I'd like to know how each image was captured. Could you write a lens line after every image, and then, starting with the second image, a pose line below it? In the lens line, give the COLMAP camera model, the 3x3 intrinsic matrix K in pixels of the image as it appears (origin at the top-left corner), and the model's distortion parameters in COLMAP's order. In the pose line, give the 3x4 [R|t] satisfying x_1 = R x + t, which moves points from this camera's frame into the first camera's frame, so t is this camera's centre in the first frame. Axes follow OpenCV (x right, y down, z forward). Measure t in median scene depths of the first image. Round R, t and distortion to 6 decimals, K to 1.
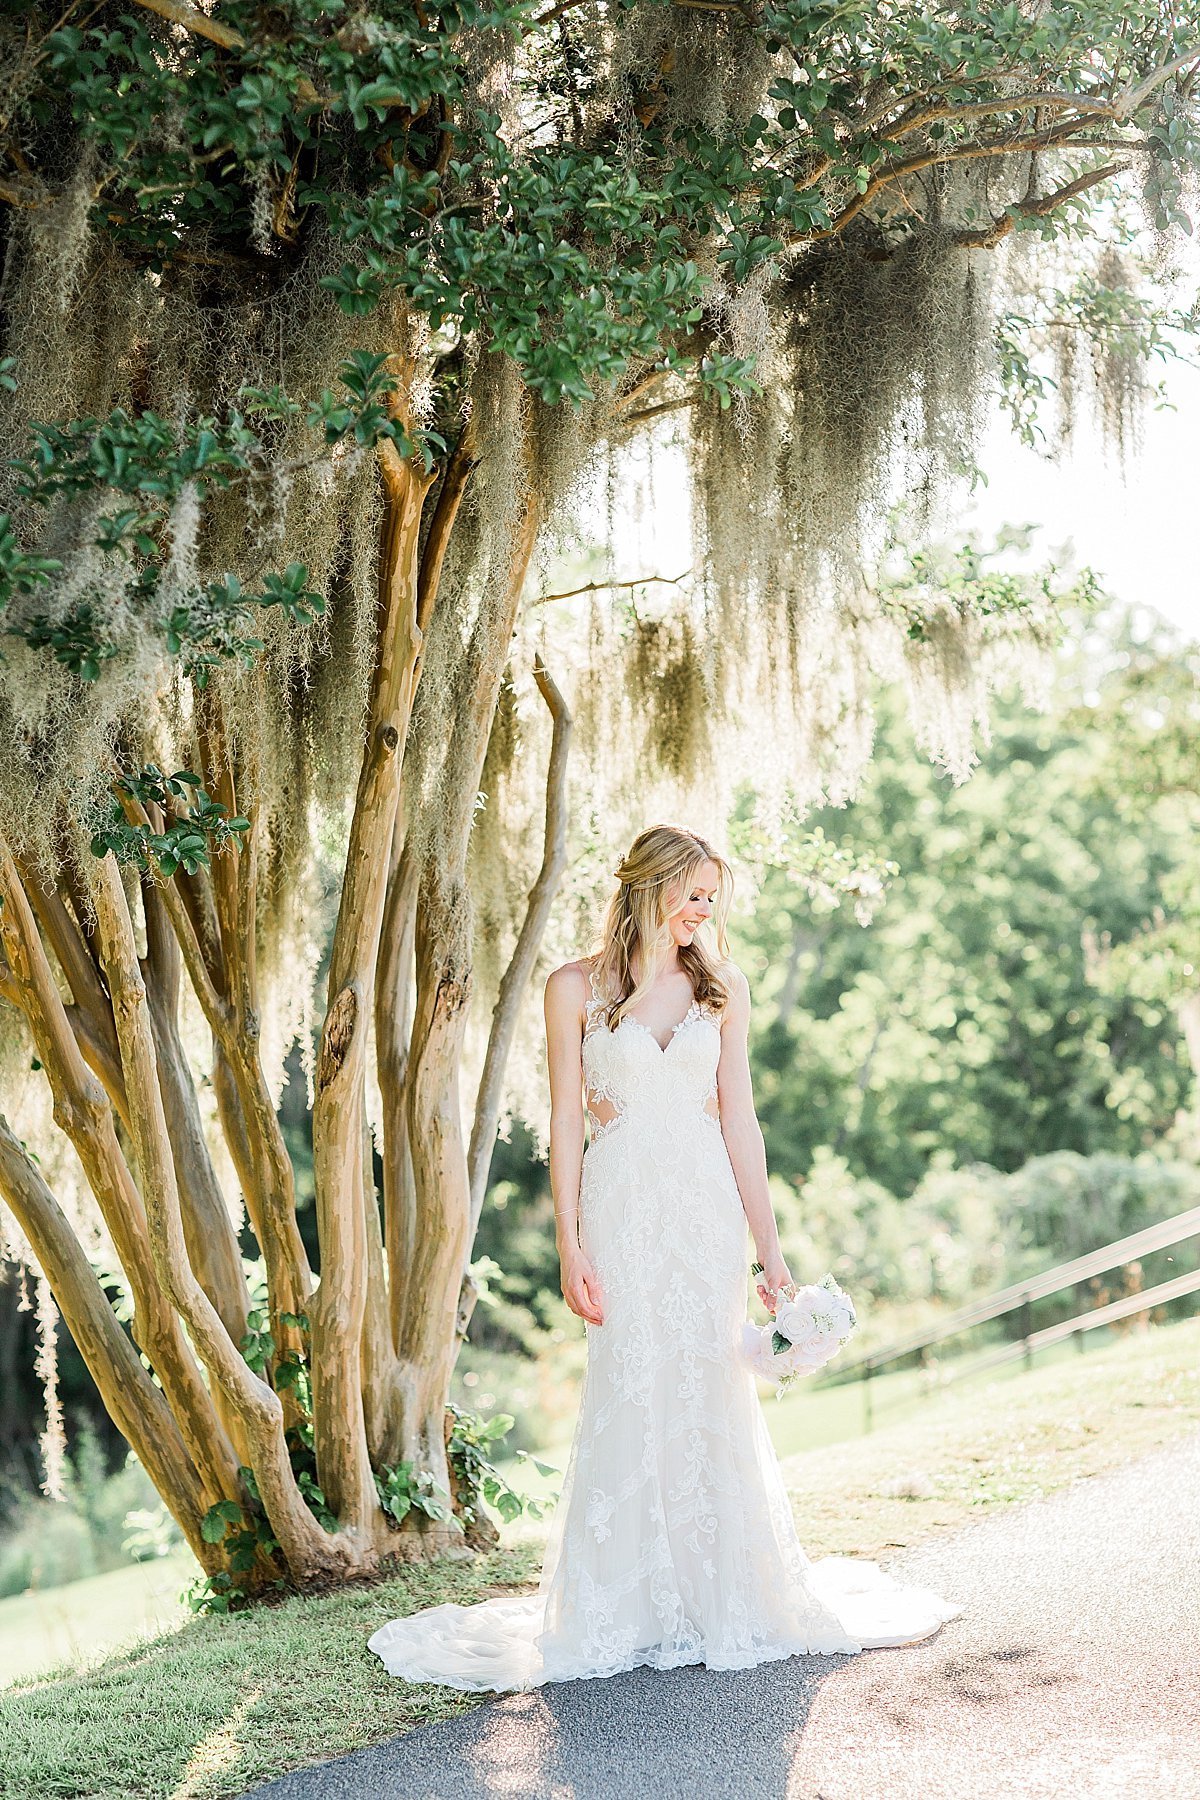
lens RADIAL K [[4132.4, 0, 600.0], [0, 4132.4, 900.0], [0, 0, 1]] dist [-0.064991, 0.246500]
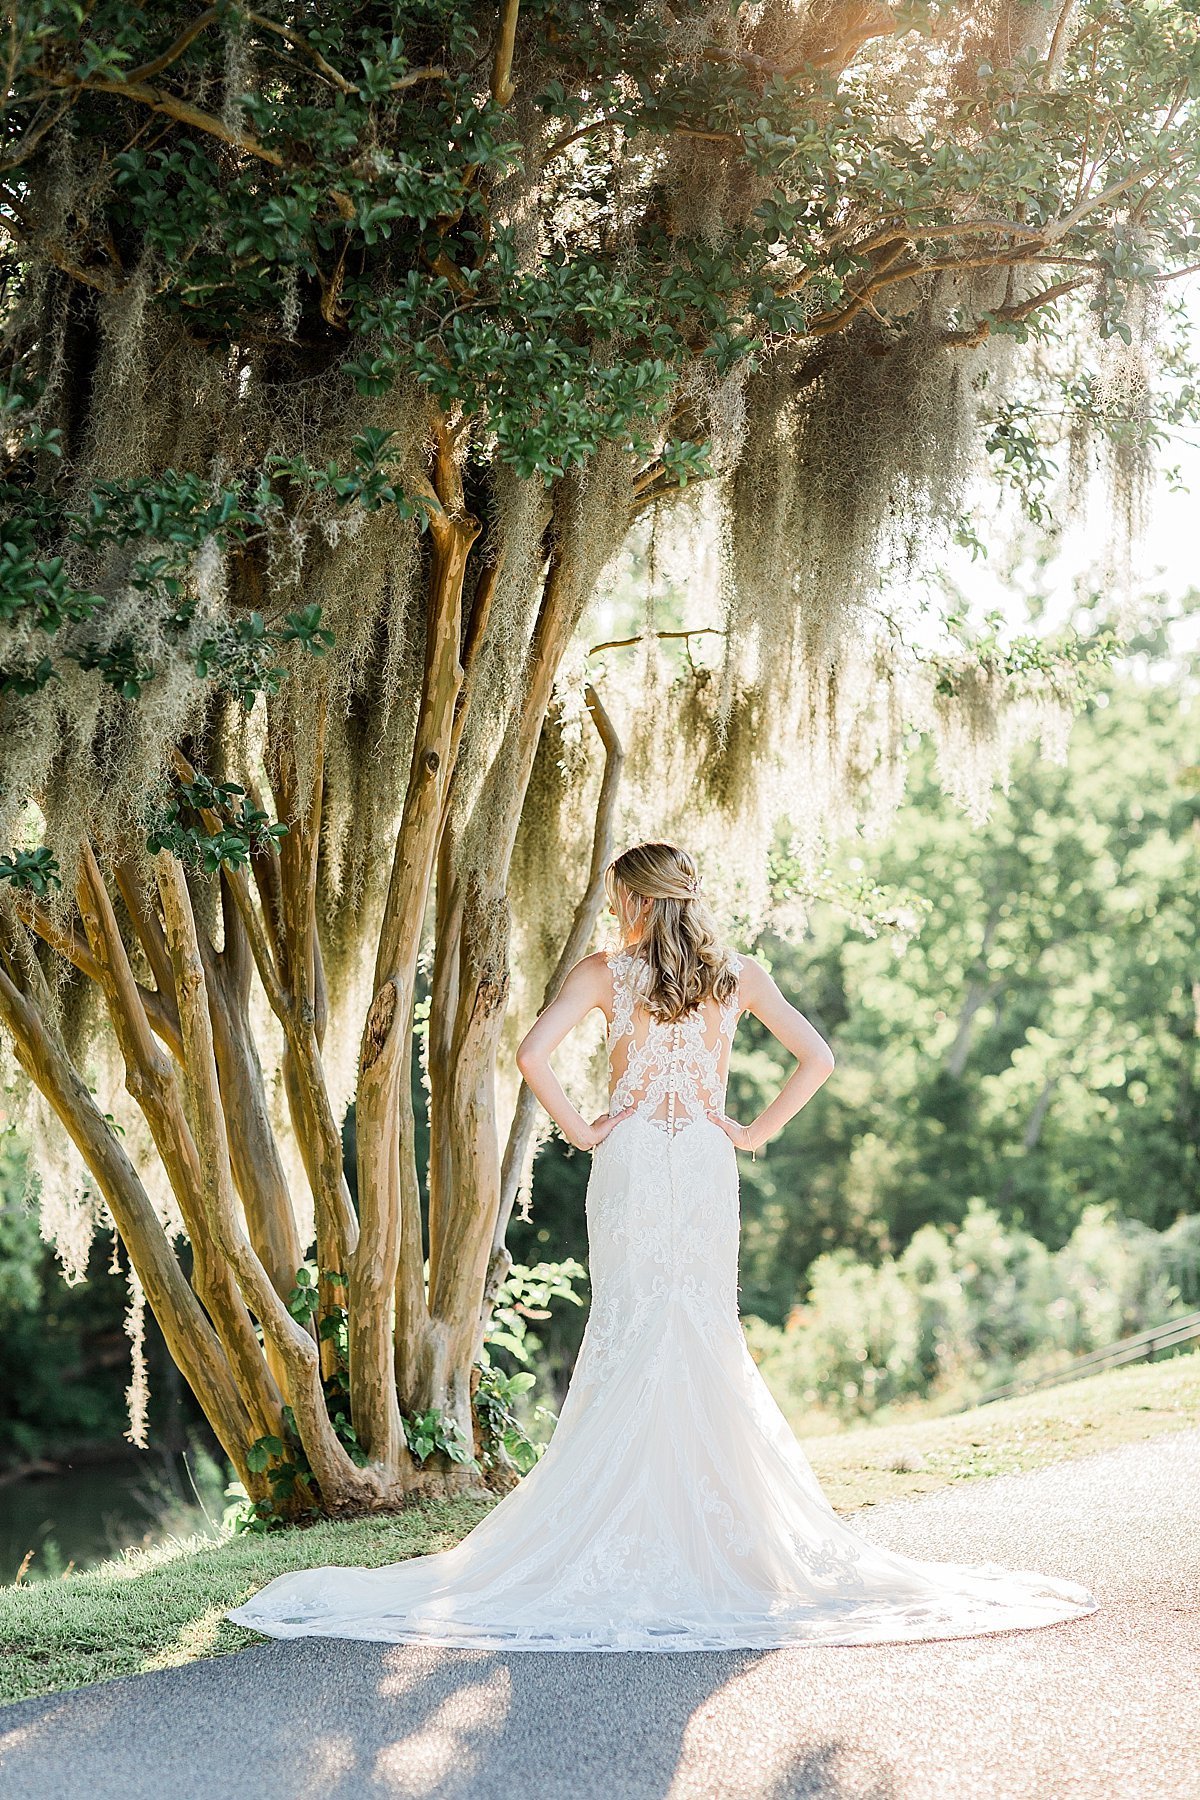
lens RADIAL K [[4132.4, 0, 600.0], [0, 4132.4, 900.0], [0, 0, 1]] dist [-0.064991, 0.246500]
pose [[0.998208, 0.036769, -0.047216, 0.048602], [-0.037311, 0.999247, -0.010662, 0.008706], [0.046789, 0.012405, 0.998828, -0.125828]]
